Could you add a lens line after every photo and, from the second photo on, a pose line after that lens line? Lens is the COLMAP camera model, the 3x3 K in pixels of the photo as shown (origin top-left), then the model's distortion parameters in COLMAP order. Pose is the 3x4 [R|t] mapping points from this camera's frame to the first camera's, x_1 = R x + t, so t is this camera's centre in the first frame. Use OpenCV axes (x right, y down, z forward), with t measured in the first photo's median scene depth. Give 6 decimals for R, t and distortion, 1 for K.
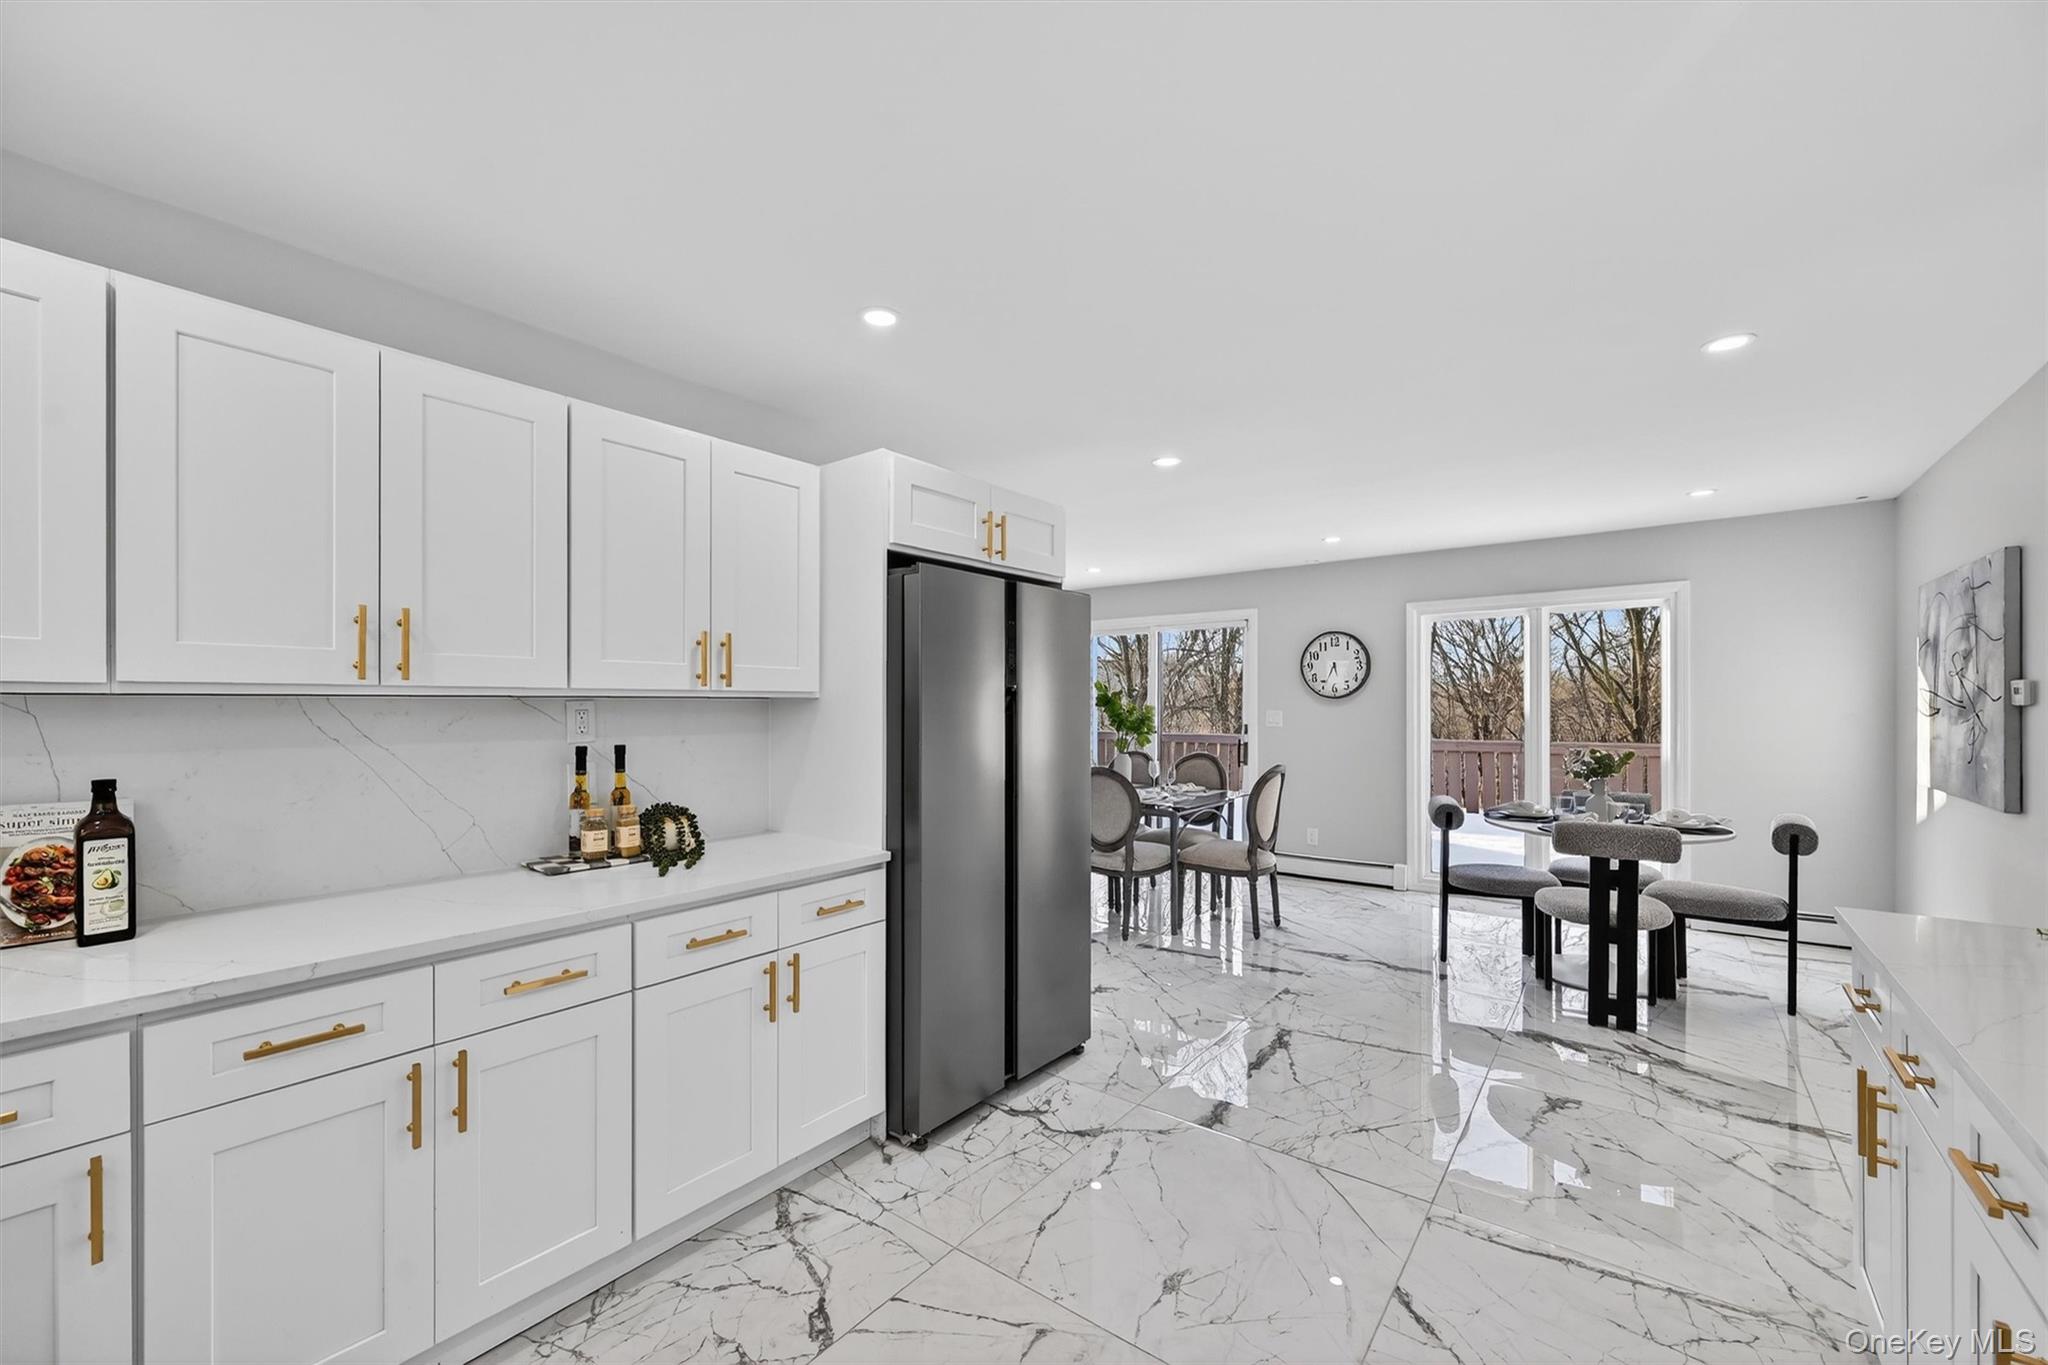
lens RADIAL K [[807.0, 0, 1036.1], [0, 807.0, 701.3], [0, 0, 1]] dist [-0.001161, -0.000065]
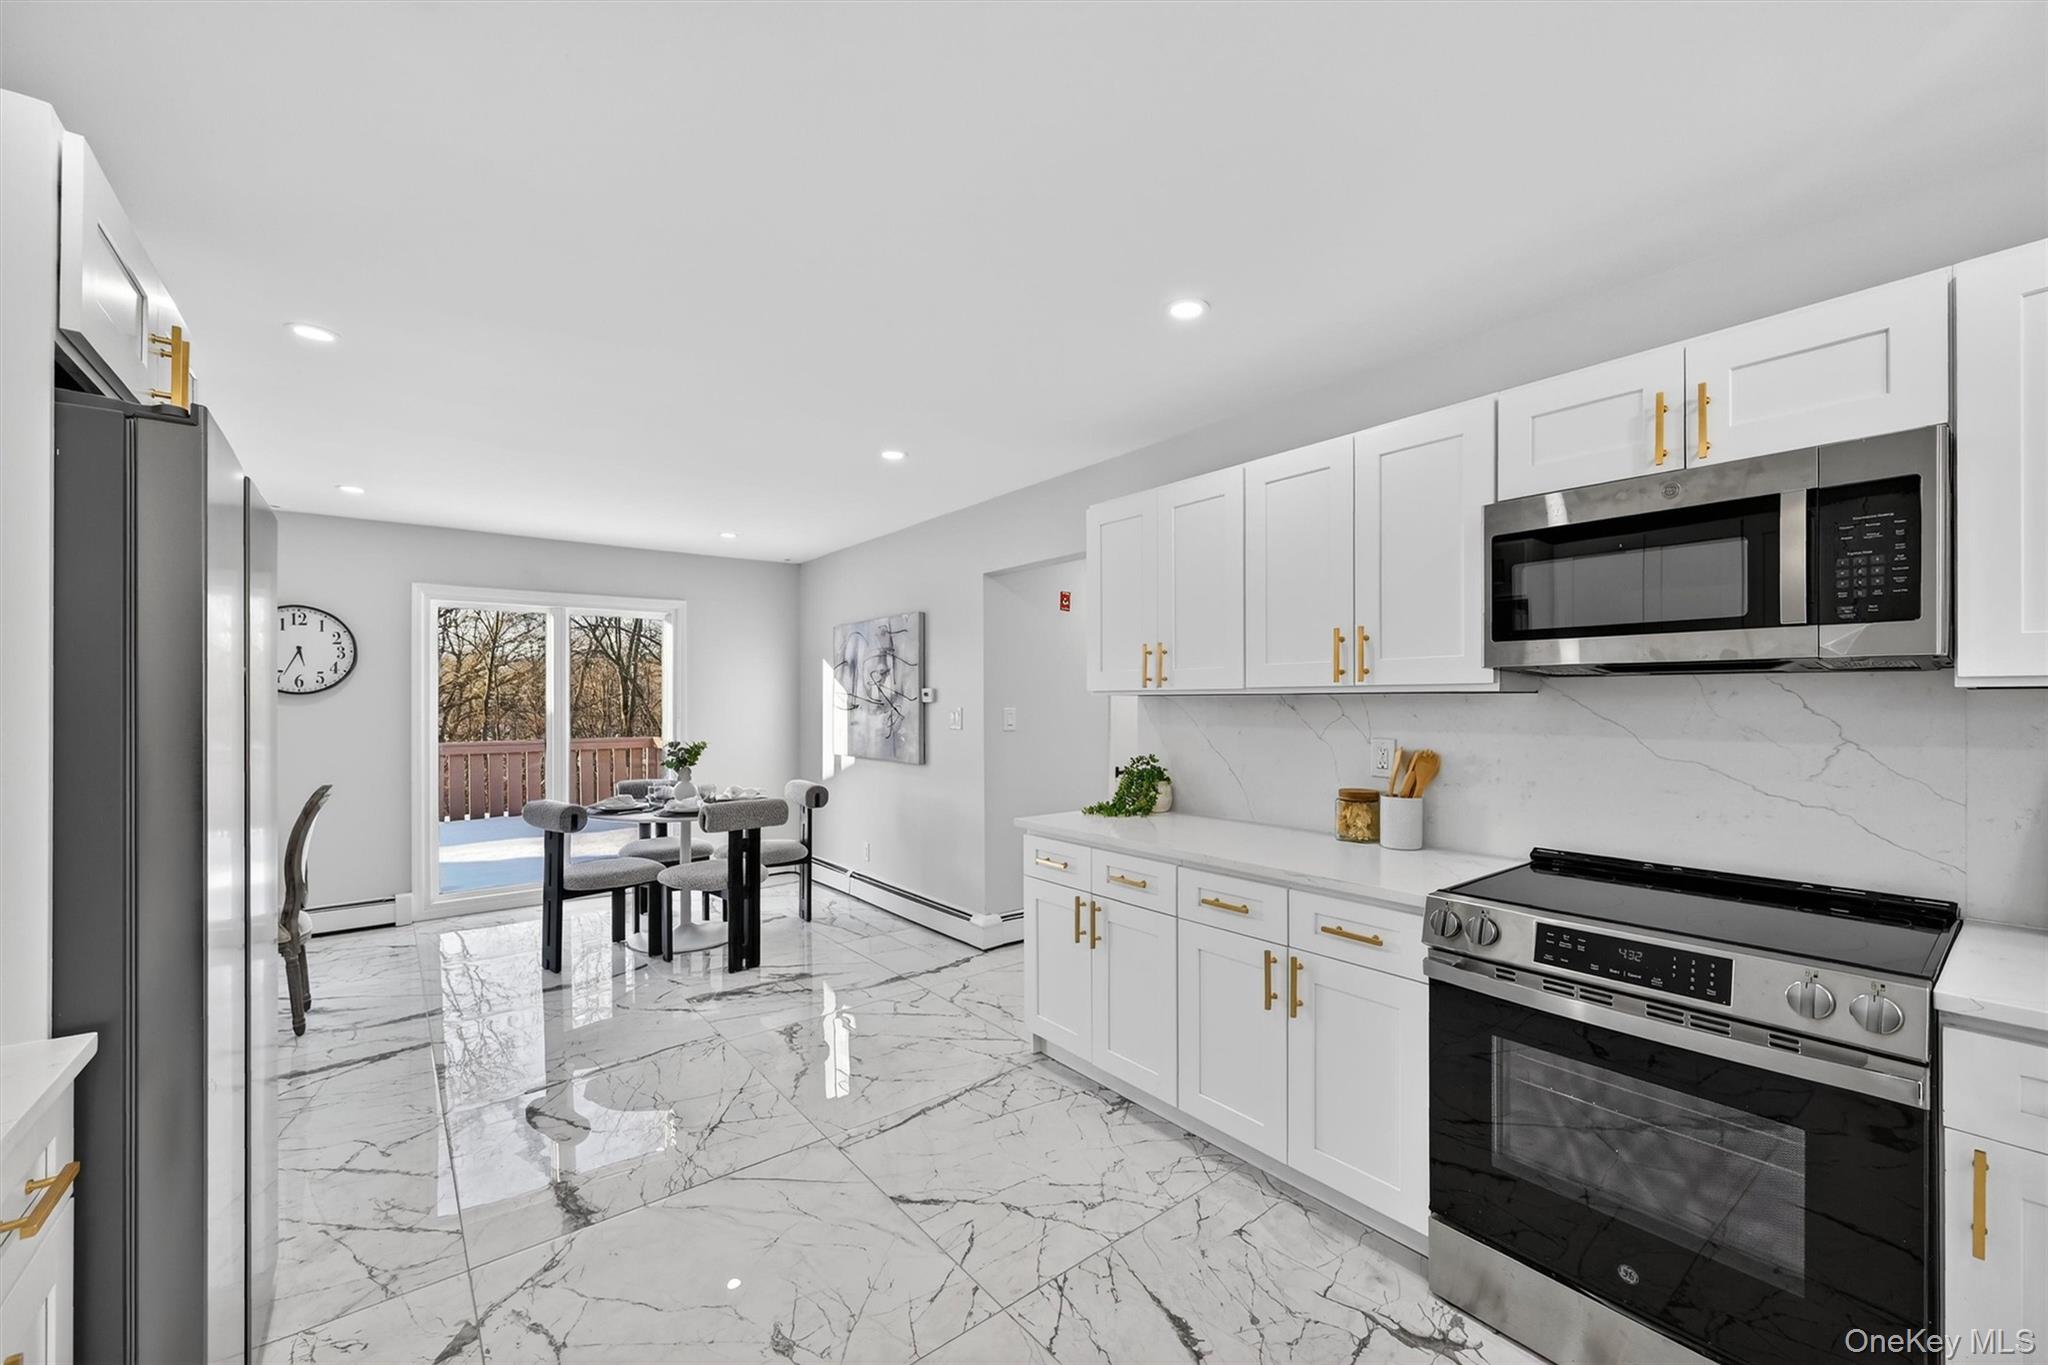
lens RADIAL K [[807.0, 0, 1036.1], [0, 807.0, 701.3], [0, 0, 1]] dist [-0.001161, -0.000065]
pose [[0.234157, 0.002966, 0.972194, -0.372389], [-0.002966, 0.999993, -0.002337, 0.004545], [-0.972194, -0.002337, 0.234165, 0.302203]]
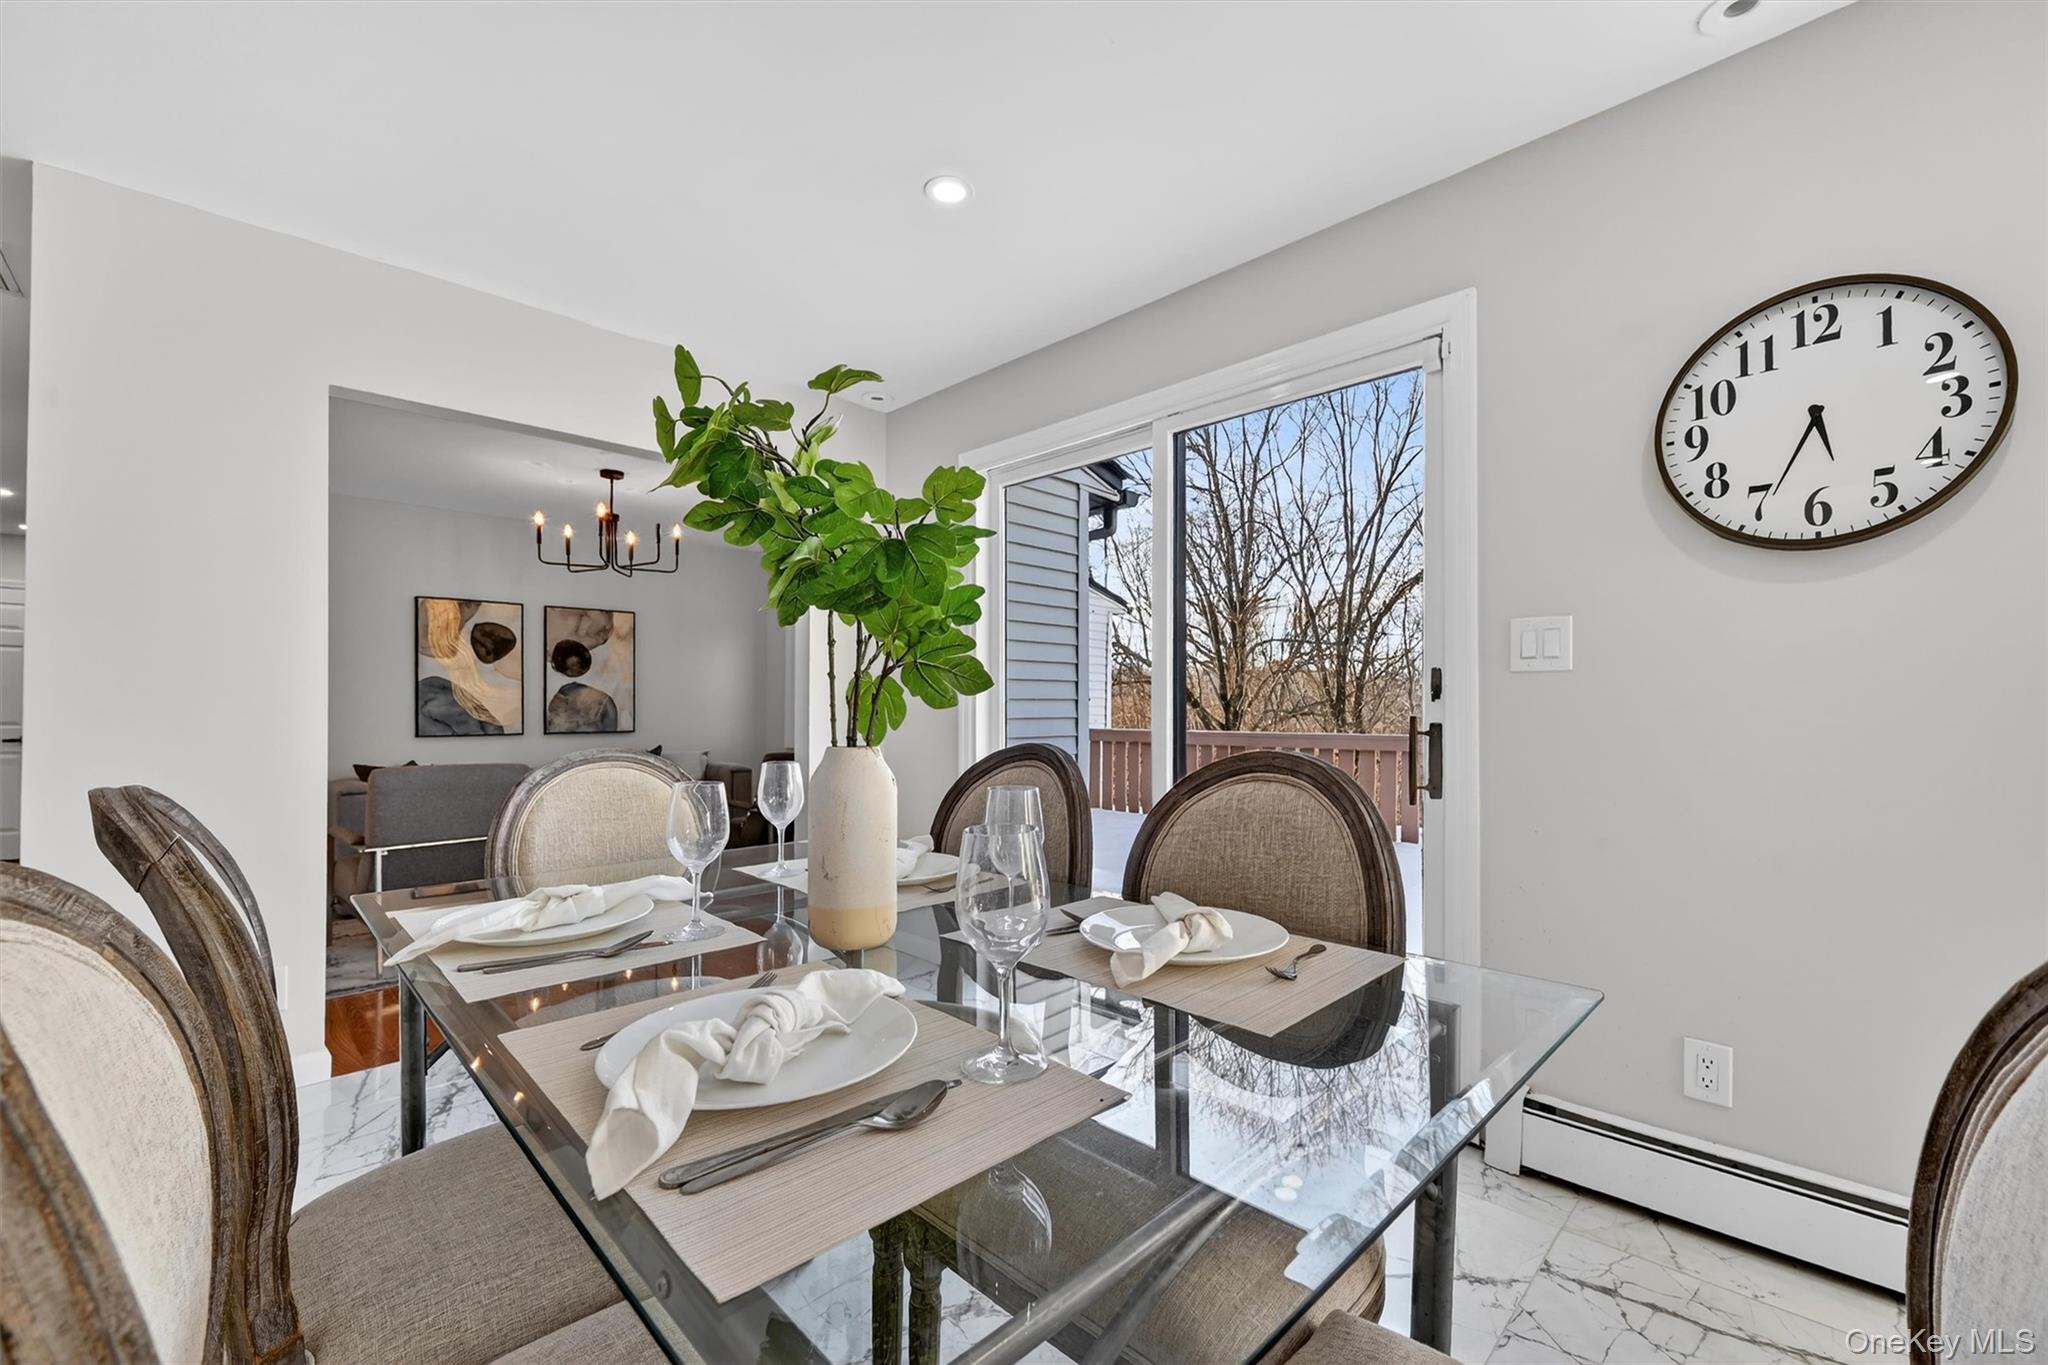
lens RADIAL K [[840.0, 0, 1035.4], [0, 840.0, 707.6], [0, 0, 1]] dist [-0.001497, 0.000350]
pose [[0.993089, 0.000680, -0.117364, 0.292952], [-0.001090, 0.999994, -0.003436, 0.091839], [0.117361, 0.003540, 0.993083, 1.336108]]
